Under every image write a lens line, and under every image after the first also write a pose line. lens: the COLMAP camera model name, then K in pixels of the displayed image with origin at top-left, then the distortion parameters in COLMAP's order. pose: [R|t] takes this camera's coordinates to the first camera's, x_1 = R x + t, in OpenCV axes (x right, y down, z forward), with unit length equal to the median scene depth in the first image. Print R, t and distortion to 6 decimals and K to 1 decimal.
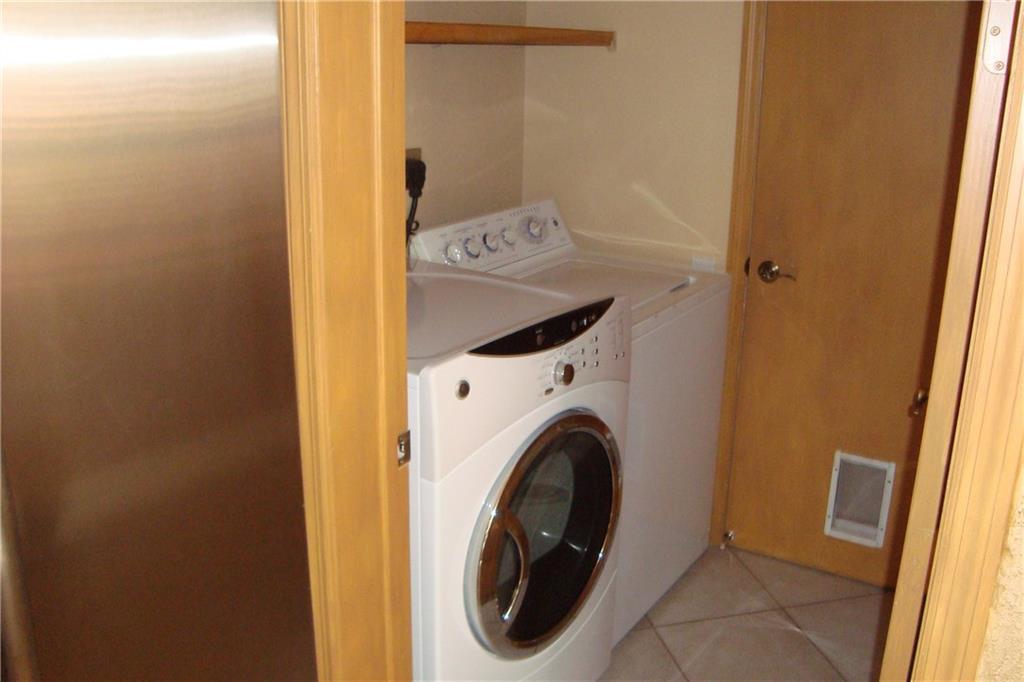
lens RADIAL K [[995.0, 0, 512.0], [0, 995.0, 341.0], [0, 0, 1]] dist [-0.211226, 0.198794]
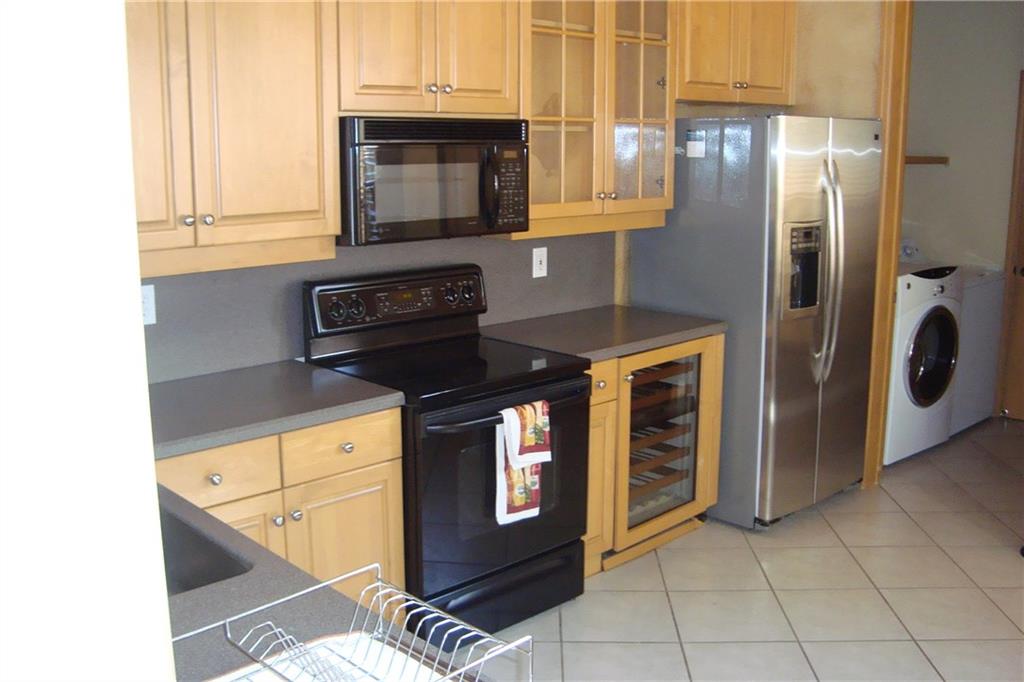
lens RADIAL K [[1032.5, 0, 512.0], [0, 1032.5, 341.0], [0, 0, 1]] dist [-0.220100, 0.266248]
pose [[0.969982, 0.031921, -0.241074, -0.357872], [-0.056848, 0.993644, -0.097159, 0.431603], [0.236441, 0.107947, 0.965631, -1.602262]]
